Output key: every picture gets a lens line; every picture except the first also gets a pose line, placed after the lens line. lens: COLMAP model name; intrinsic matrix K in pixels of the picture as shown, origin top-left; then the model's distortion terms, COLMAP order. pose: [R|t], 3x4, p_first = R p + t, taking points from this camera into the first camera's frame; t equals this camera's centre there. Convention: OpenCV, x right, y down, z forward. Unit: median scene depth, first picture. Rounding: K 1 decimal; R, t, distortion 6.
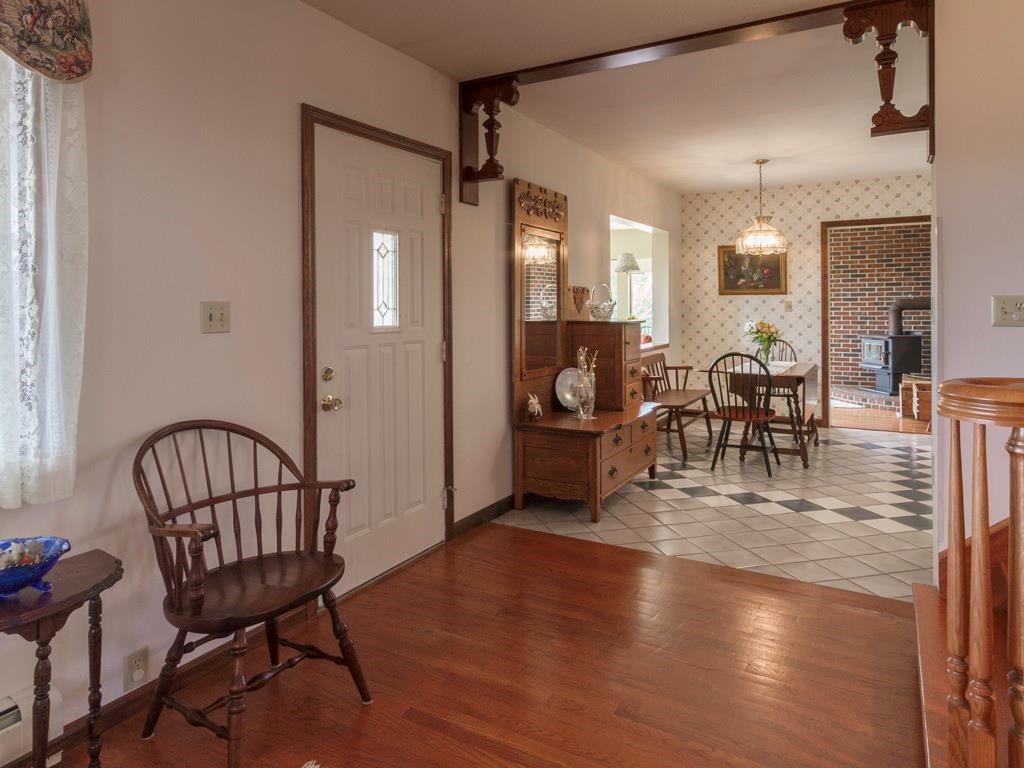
lens RADIAL K [[554.6, 0, 510.9], [0, 554.6, 380.3], [0, 0, 1]] dist [0.007347, 0.001665]
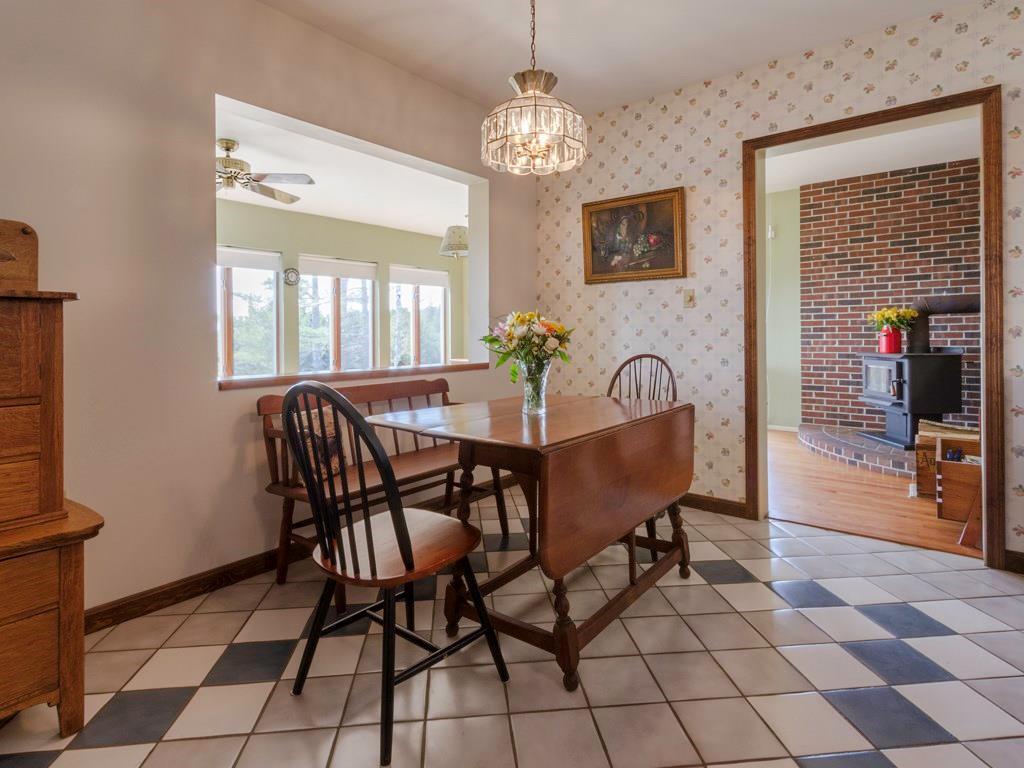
lens RADIAL K [[482.3, 0, 510.6], [0, 482.3, 388.5], [0, 0, 1]] dist [0.002622, 0.000746]
pose [[0.989999, 0.013236, -0.140453, 0.297859], [-0.015855, 0.999720, -0.017550, -0.022823], [0.140182, 0.019602, 0.989932, 0.374307]]
